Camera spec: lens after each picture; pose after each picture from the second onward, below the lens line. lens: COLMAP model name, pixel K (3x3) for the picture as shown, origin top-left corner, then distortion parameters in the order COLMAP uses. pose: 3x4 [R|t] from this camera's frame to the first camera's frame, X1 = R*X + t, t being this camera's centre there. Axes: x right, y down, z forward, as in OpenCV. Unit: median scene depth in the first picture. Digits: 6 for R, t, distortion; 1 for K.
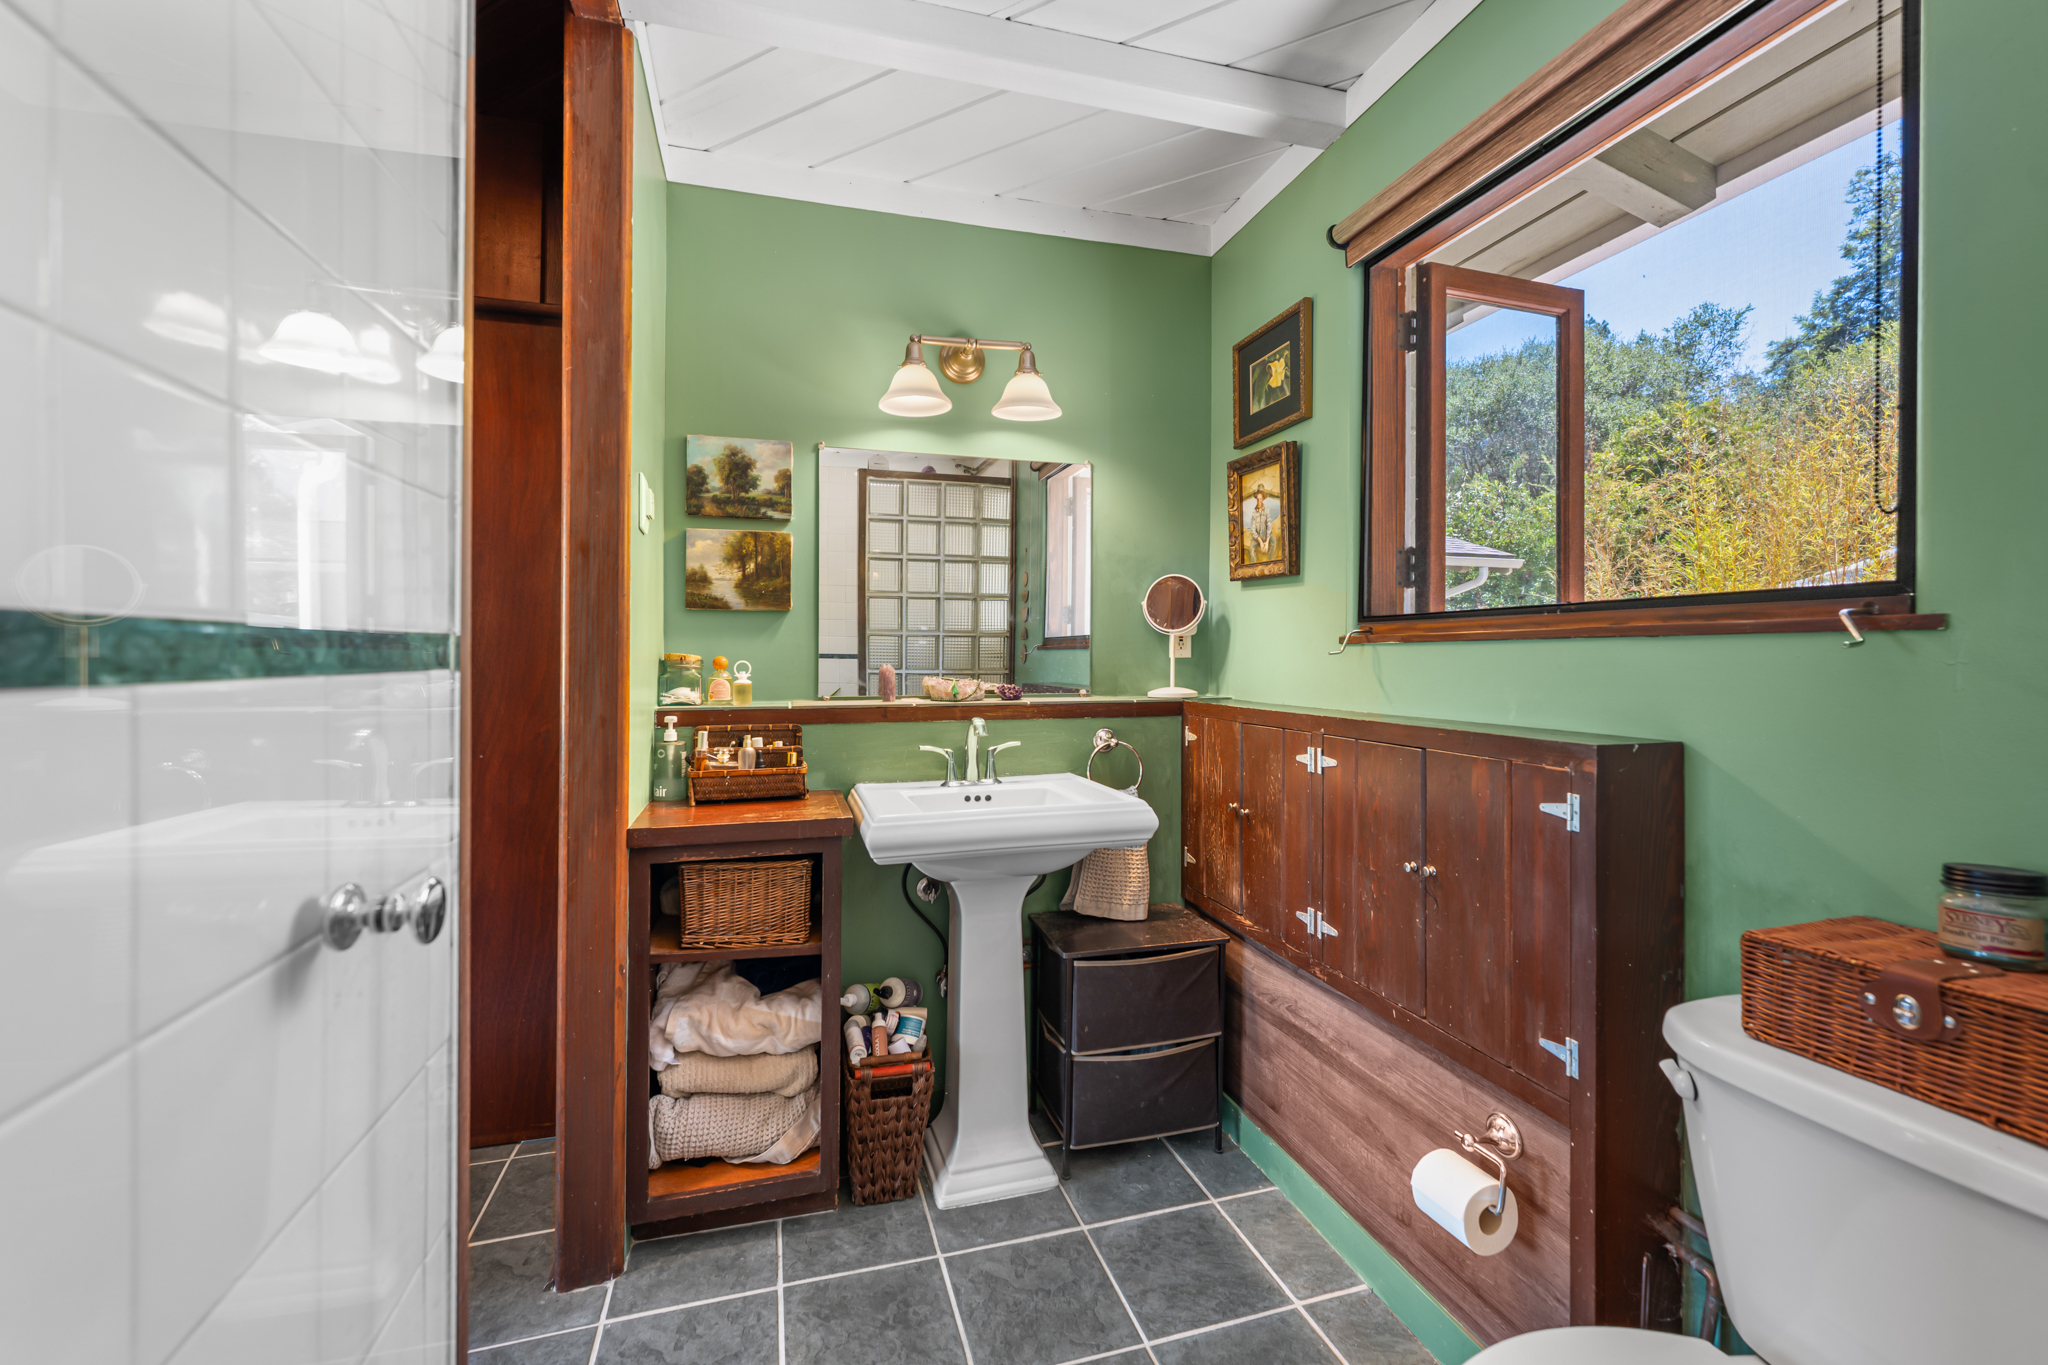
lens RADIAL K [[822.3, 0, 1018.6], [0, 822.3, 665.7], [0, 0, 1]] dist [-0.000782, -0.000624]
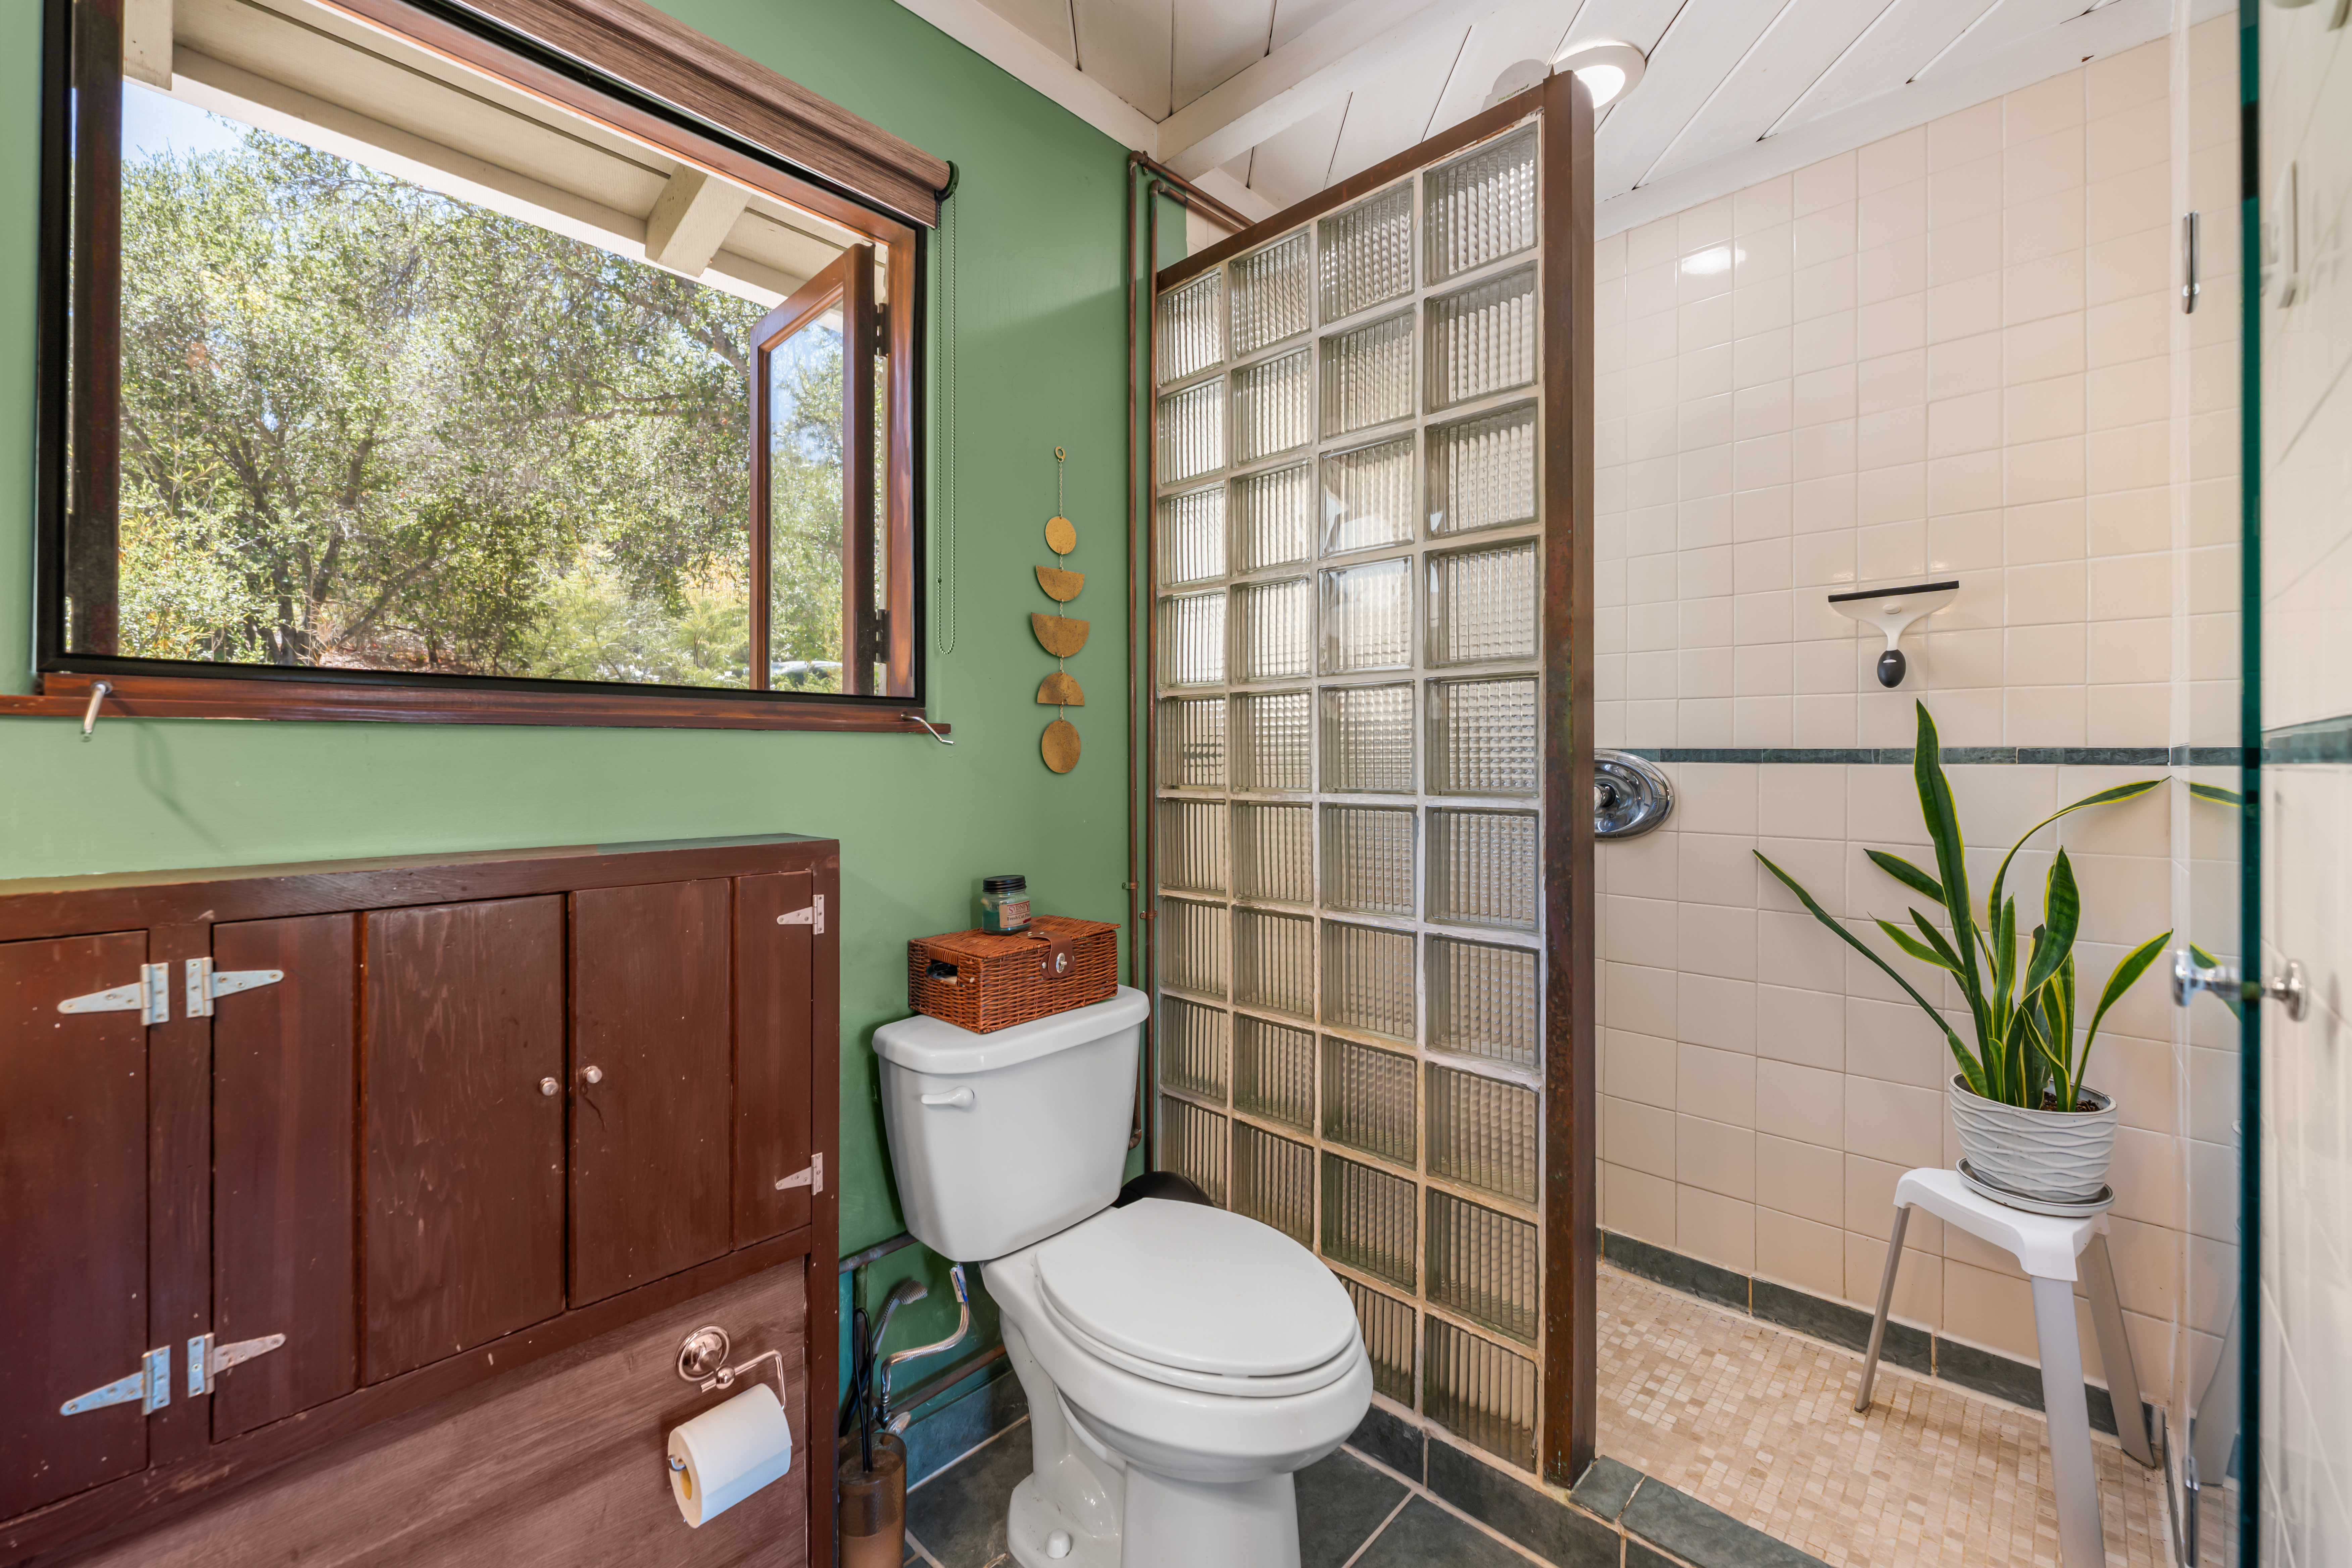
lens RADIAL K [[944.4, 0, 1166.0], [0, 944.4, 765.6], [0, 0, 1]] dist [-0.000782, -0.000624]
pose [[-0.498338, -0.008099, 0.866945, -0.415893], [0.007562, 0.999878, 0.013687, -0.004345], [-0.866950, 0.013377, -0.498216, 1.061457]]
